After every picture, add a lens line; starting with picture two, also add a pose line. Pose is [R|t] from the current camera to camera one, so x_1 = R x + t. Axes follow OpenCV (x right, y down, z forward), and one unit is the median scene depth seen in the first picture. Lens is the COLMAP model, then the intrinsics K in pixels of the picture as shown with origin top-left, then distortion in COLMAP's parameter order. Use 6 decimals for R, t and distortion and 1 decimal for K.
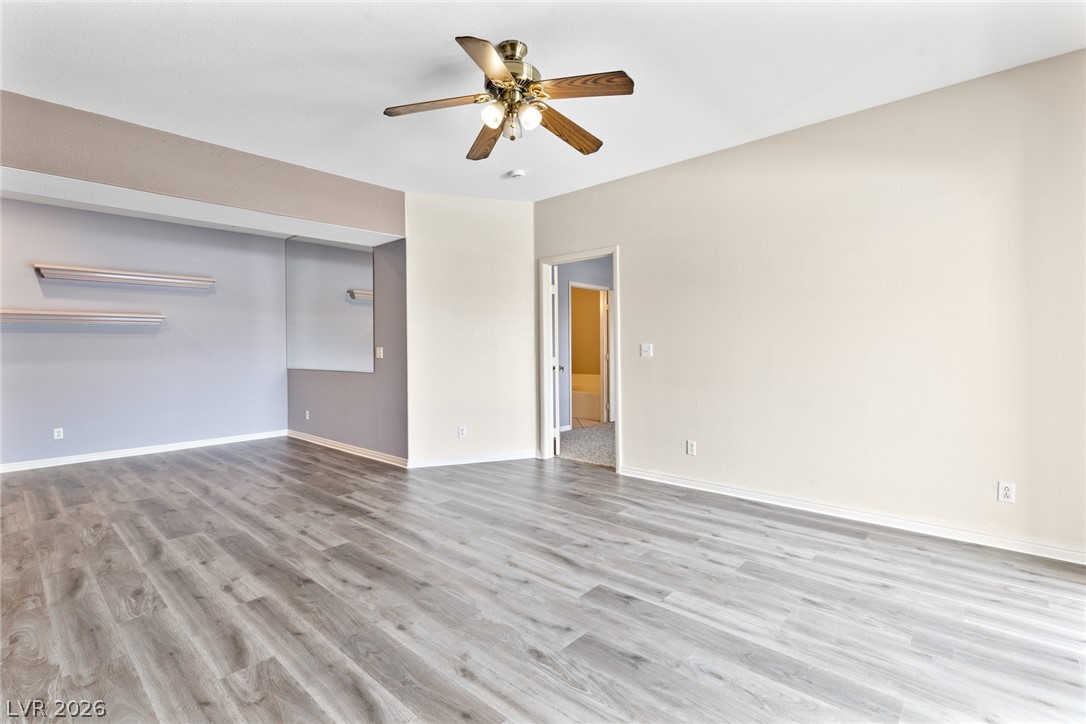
lens RADIAL K [[498.0, 0, 543.8], [0, 498.0, 346.7], [0, 0, 1]] dist [0.003842, -0.000187]
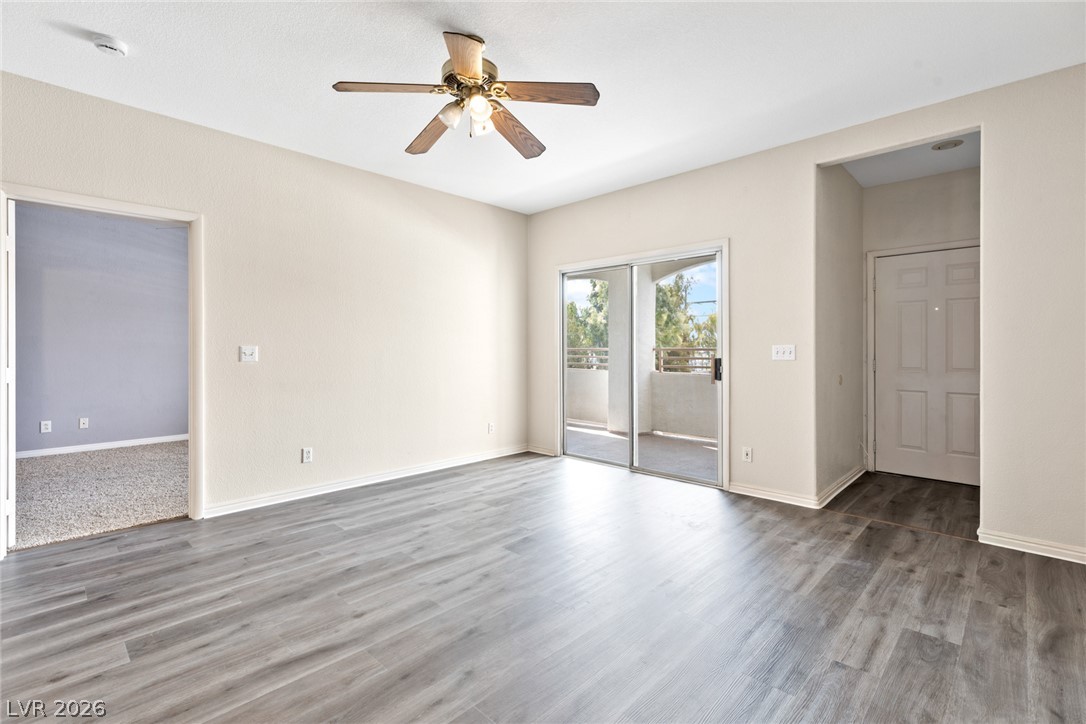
lens RADIAL K [[493.9, 0, 539.4], [0, 493.9, 350.1], [0, 0, 1]] dist [0.003485, 0.000124]
pose [[0.033103, 0.009846, 0.999403, -0.970734], [0.000012, 0.999951, -0.009851, 0.014945], [-0.999452, 0.000338, 0.033102, 0.784978]]
